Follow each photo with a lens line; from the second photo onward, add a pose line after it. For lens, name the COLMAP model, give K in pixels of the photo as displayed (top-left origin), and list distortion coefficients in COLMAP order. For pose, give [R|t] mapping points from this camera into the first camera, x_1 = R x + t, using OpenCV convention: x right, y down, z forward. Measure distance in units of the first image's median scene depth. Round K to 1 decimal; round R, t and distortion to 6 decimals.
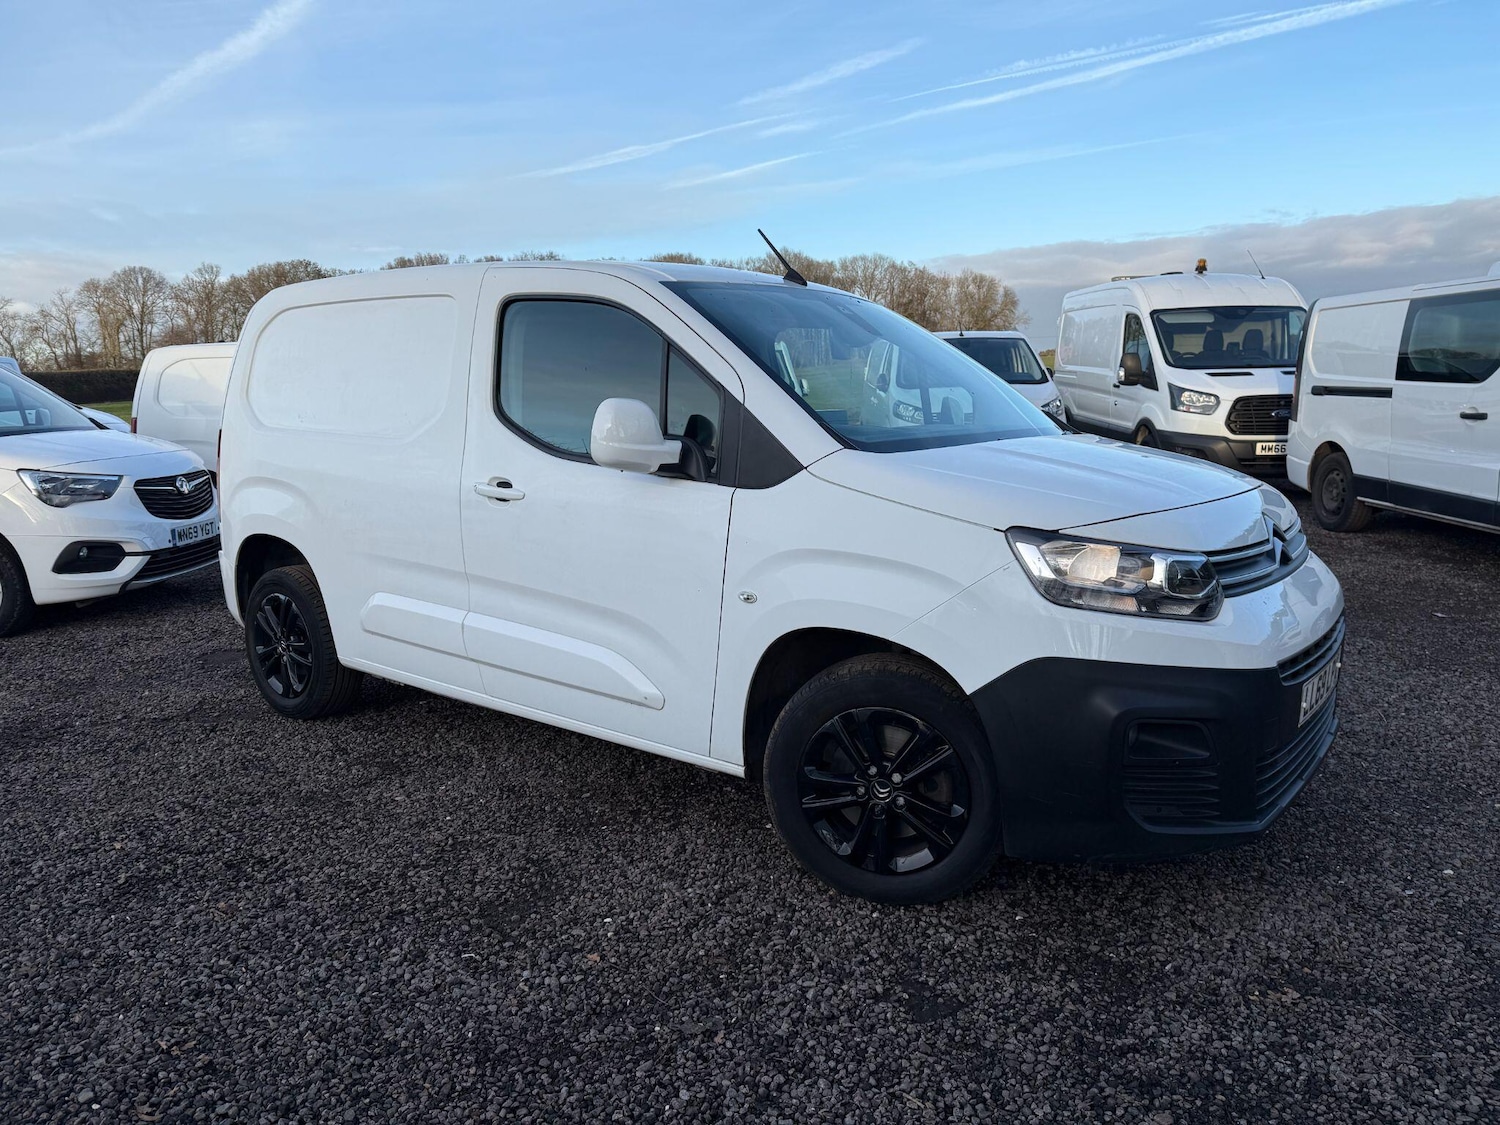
lens RADIAL K [[1062.4, 0, 740.2], [0, 1062.4, 566.3], [0, 0, 1]] dist [0.024407, -0.030633]
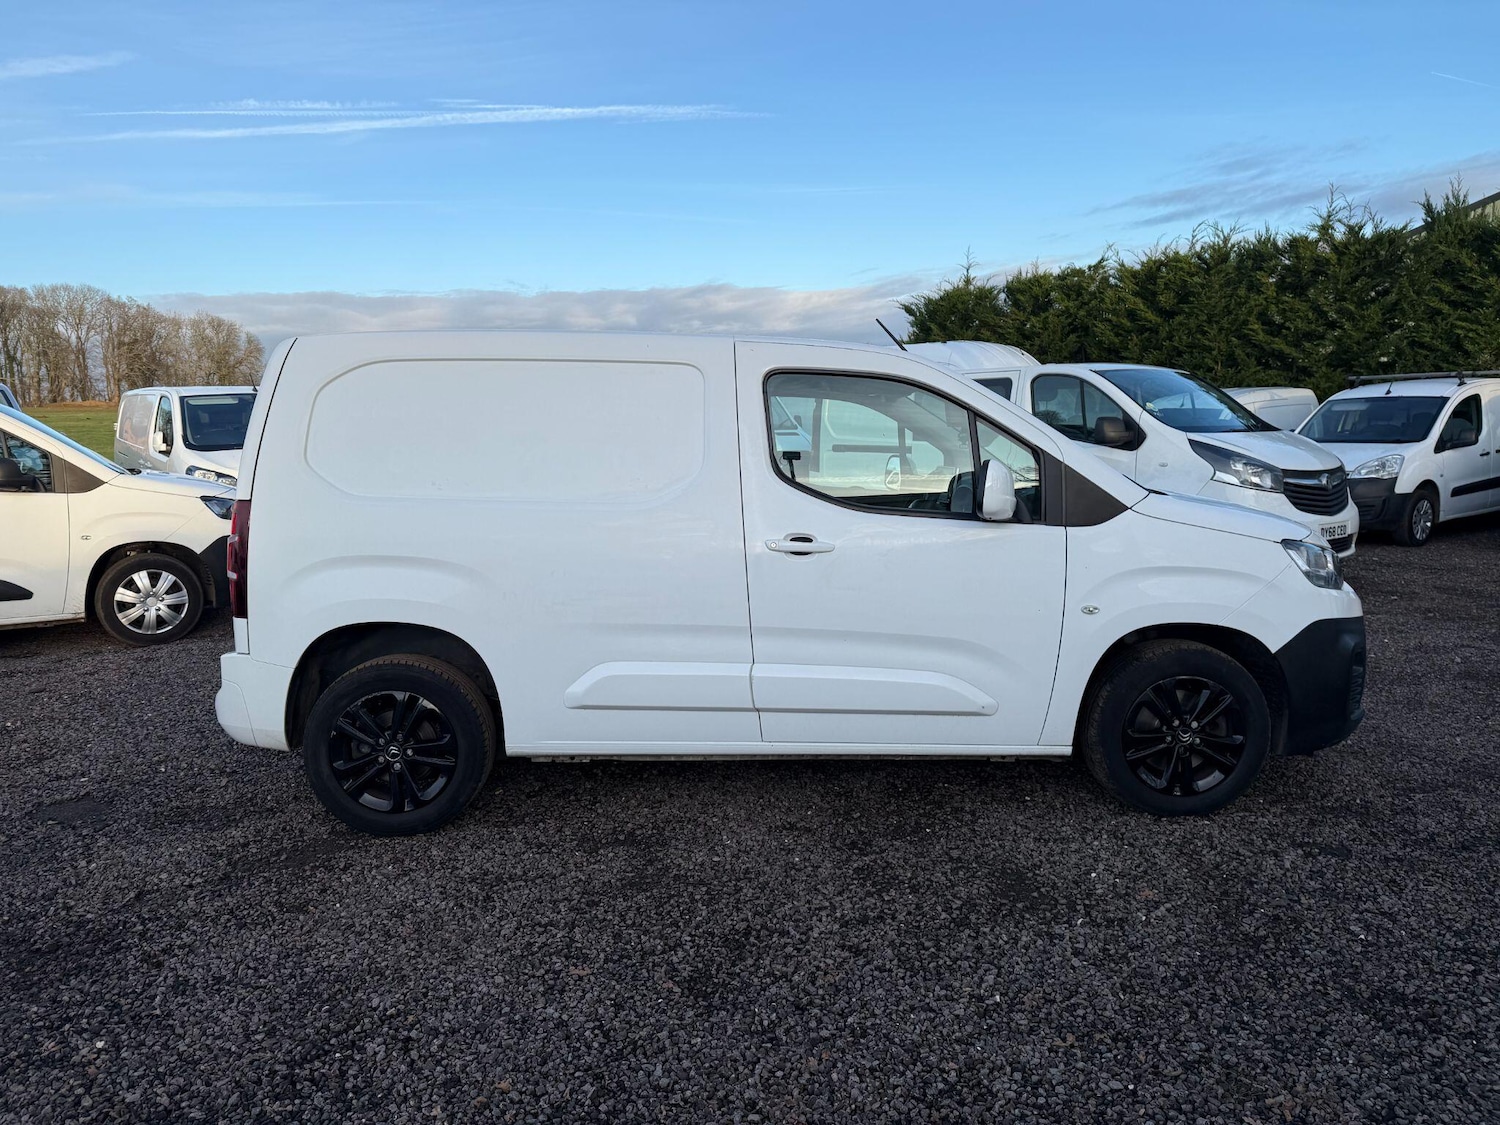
lens RADIAL K [[1062.4, 0, 737.8], [0, 1062.4, 581.5], [0, 0, 1]] dist [0.024407, -0.030633]
pose [[0.775173, -0.081220, 0.626506, -0.899869], [0.101932, 0.994787, 0.002844, -0.042615], [-0.623472, 0.061656, 0.779411, 0.198628]]
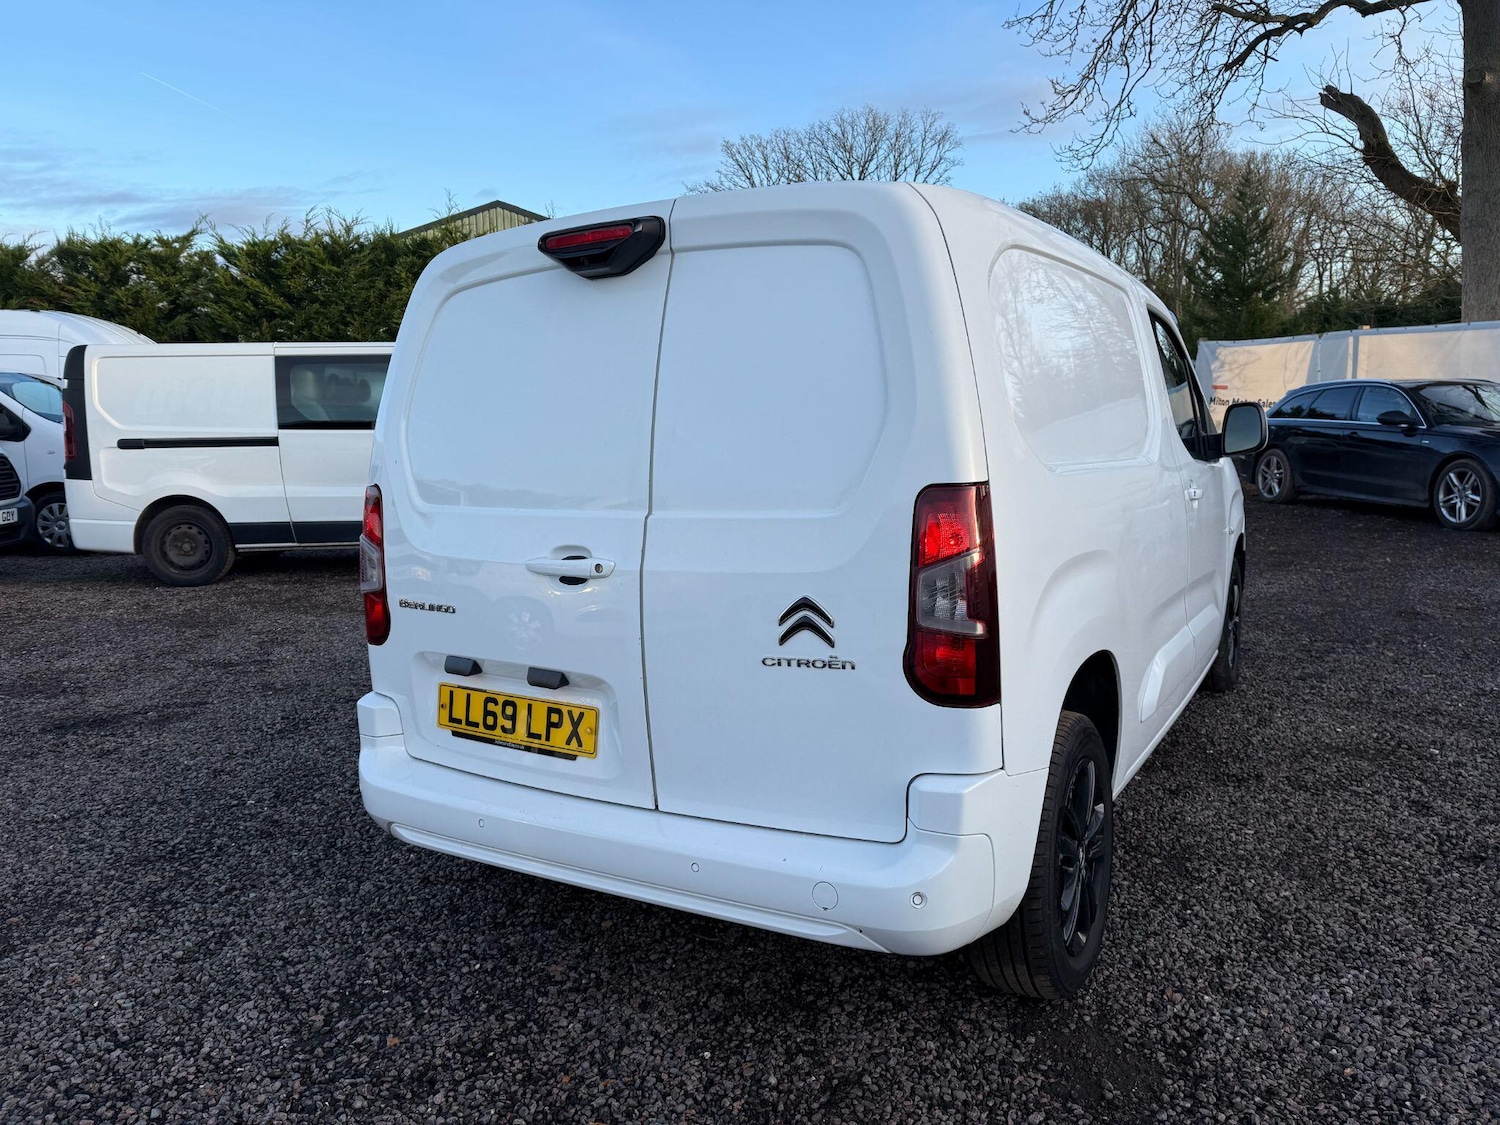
lens RADIAL K [[1062.4, 0, 760.6], [0, 1062.4, 557.7], [0, 0, 1]] dist [0.024407, -0.030633]
pose [[-0.148131, -0.111255, 0.982690, -1.138157], [0.193863, 0.971108, 0.139167, -0.225340], [-0.969781, 0.211122, -0.122283, 1.471906]]
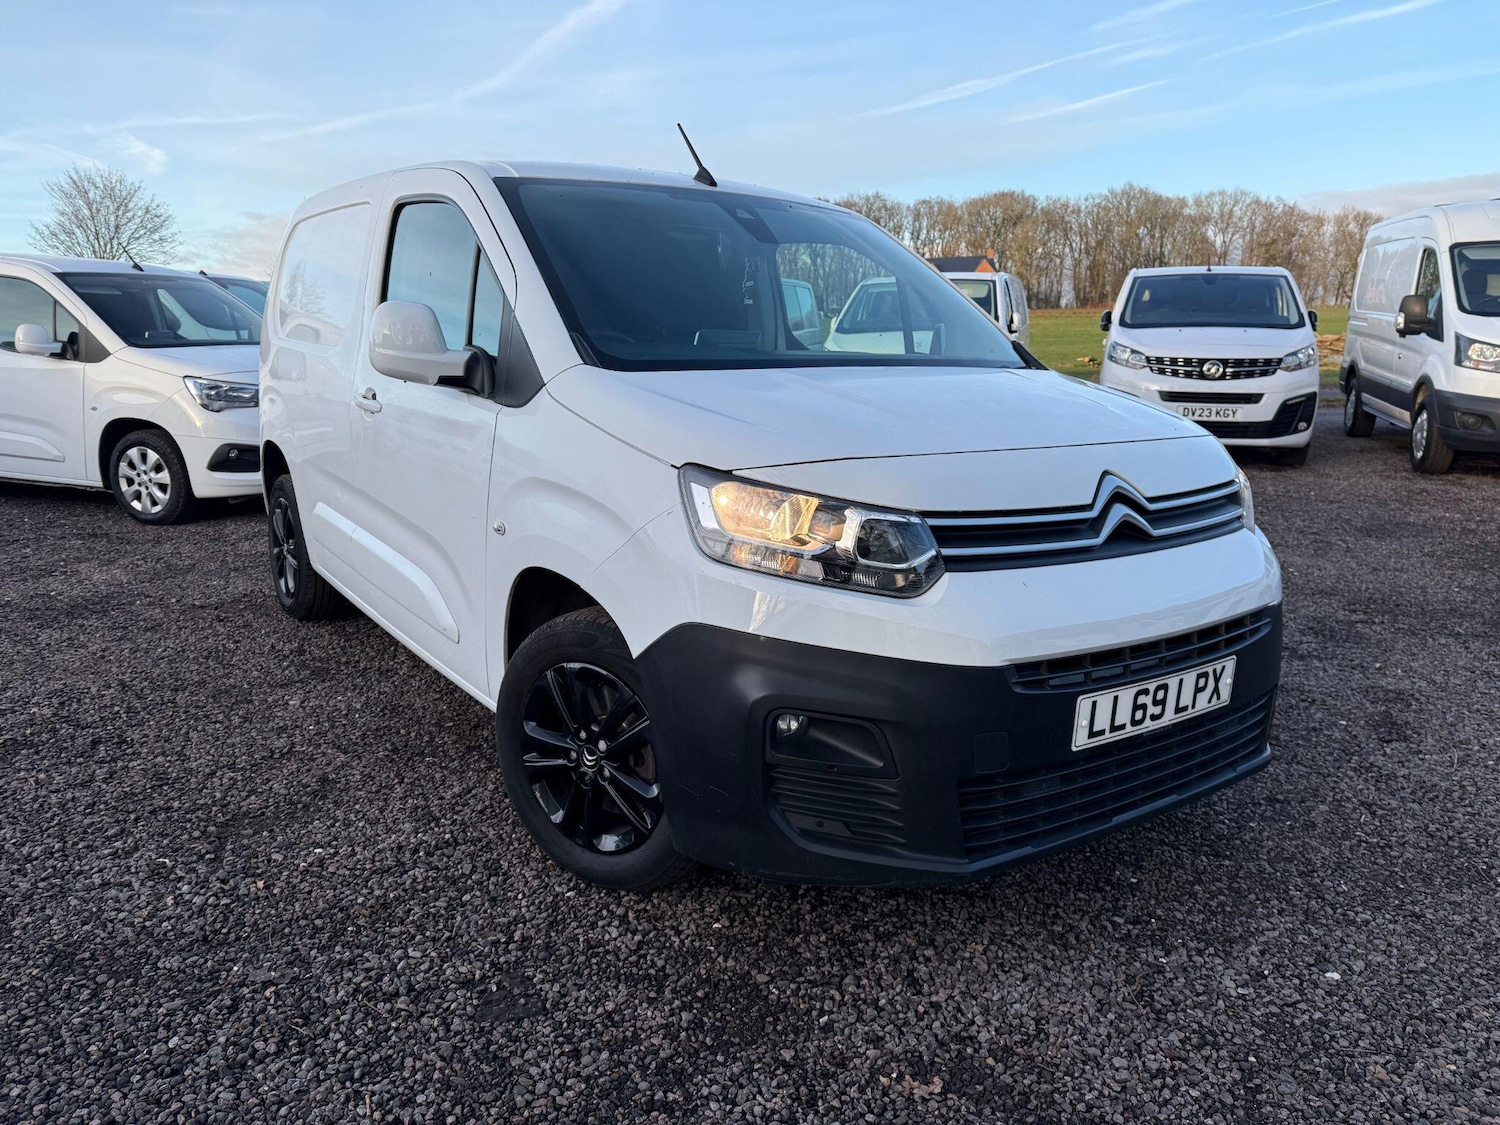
lens RADIAL K [[1062.4, 0, 736.6], [0, 1062.4, 566.1], [0, 0, 1]] dist [0.024407, -0.030633]
pose [[0.954243, 0.089759, -0.285243, 0.368617], [-0.075071, 0.995246, 0.062038, -0.007901], [0.289455, -0.037786, 0.956445, 0.151108]]
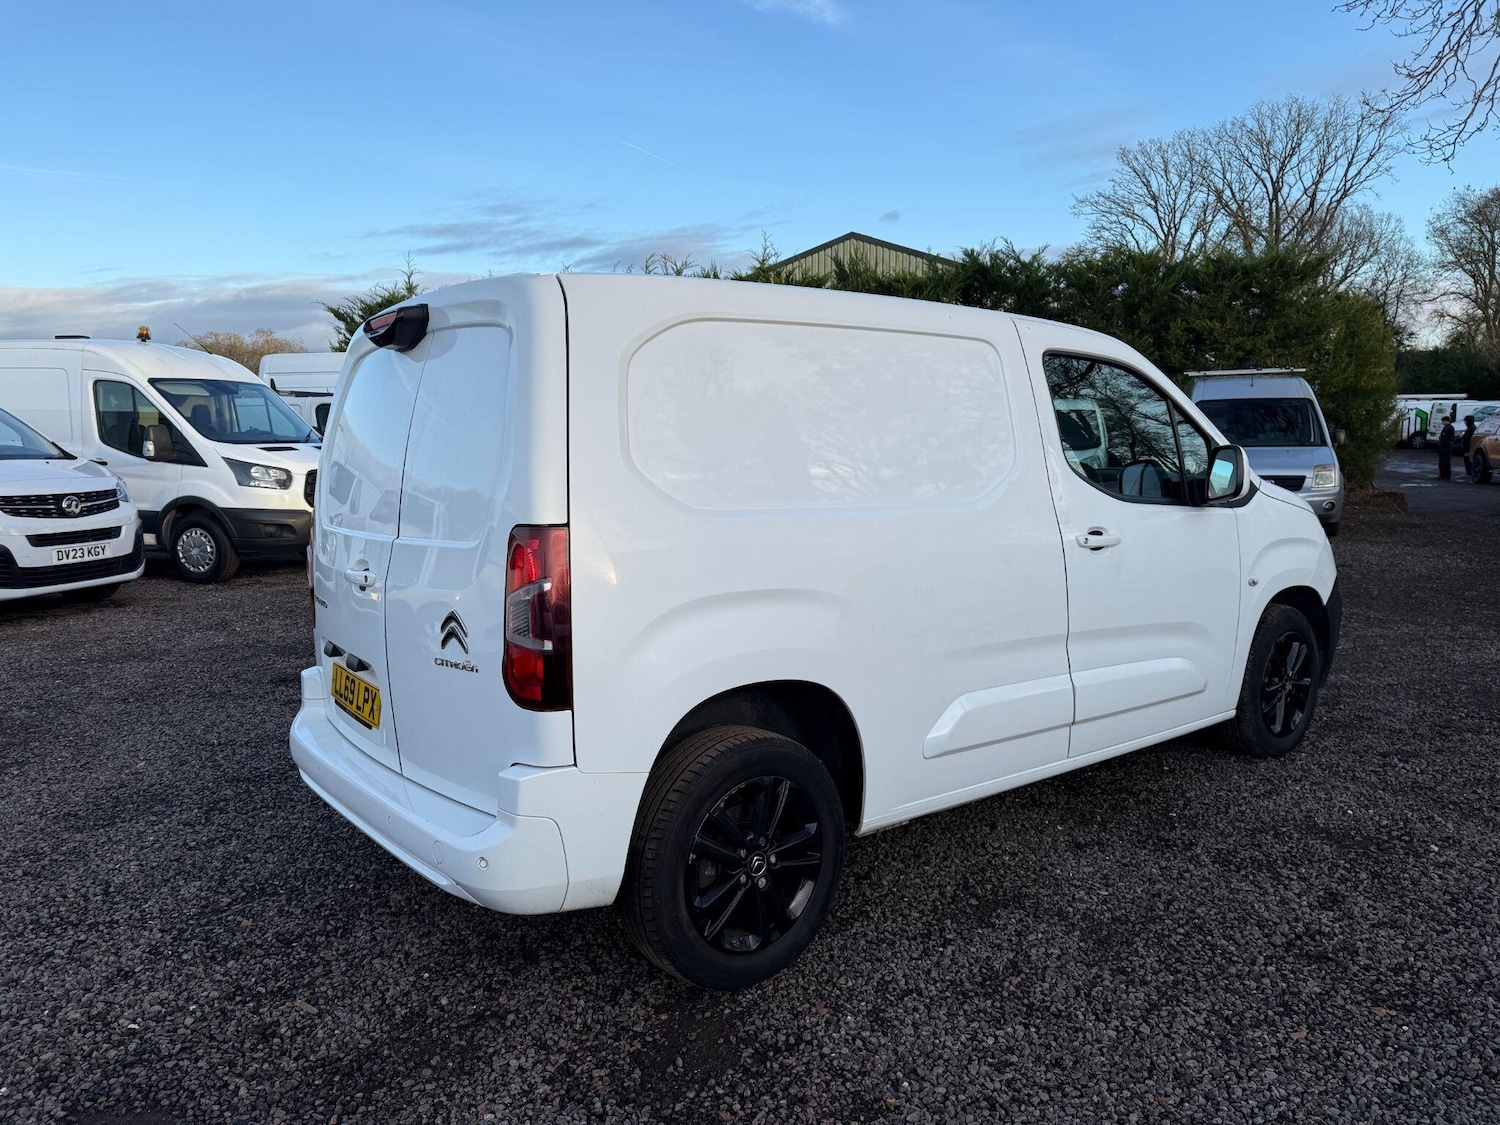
lens RADIAL K [[1062.4, 0, 755.0], [0, 1062.4, 566.2], [0, 0, 1]] dist [0.024407, -0.030633]
pose [[0.221797, -0.101116, 0.969836, -1.222540], [0.176512, 0.982341, 0.062052, -0.159654], [-0.958984, 0.157425, 0.235728, 1.023823]]
